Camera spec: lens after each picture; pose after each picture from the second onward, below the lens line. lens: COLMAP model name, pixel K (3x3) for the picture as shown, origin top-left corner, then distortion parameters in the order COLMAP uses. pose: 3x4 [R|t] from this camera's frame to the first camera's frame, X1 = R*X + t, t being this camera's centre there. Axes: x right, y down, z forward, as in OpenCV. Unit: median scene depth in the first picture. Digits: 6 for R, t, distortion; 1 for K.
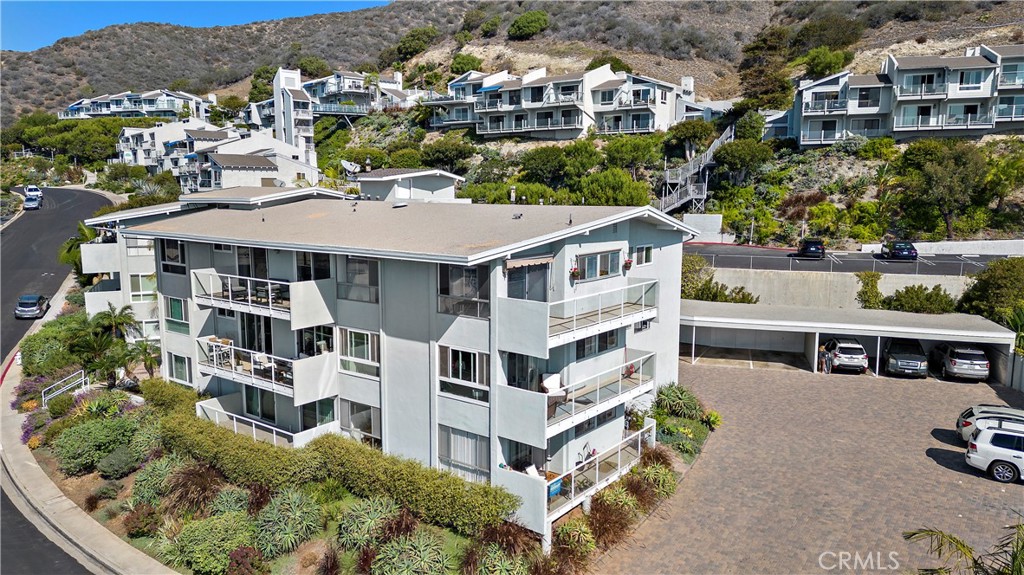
lens RADIAL K [[748.4, 0, 504.7], [0, 748.4, 282.9], [0, 0, 1]] dist [0.019919, -0.021179]
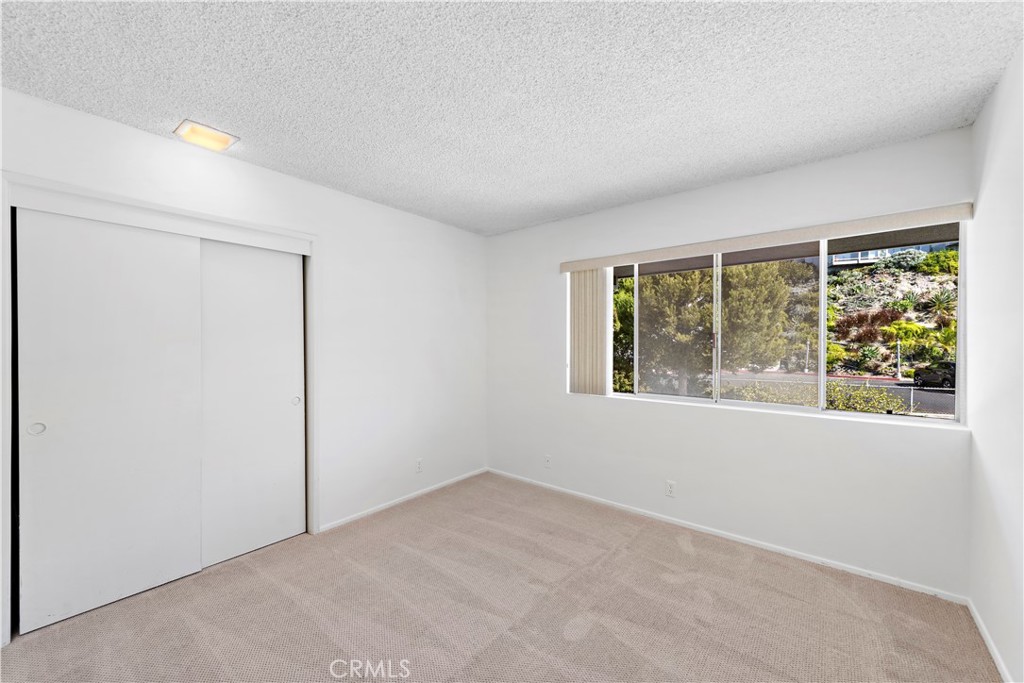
lens RADIAL K [[401.5, 0, 504.6], [0, 401.5, 345.9], [0, 0, 1]] dist [0.005446, -0.001896]
pose [[0.999206, 0.000709, -0.039840, 0.011485], [-0.005751, 0.991936, -0.126605, -0.021902], [0.039429, 0.126734, 0.991153, 0.541199]]
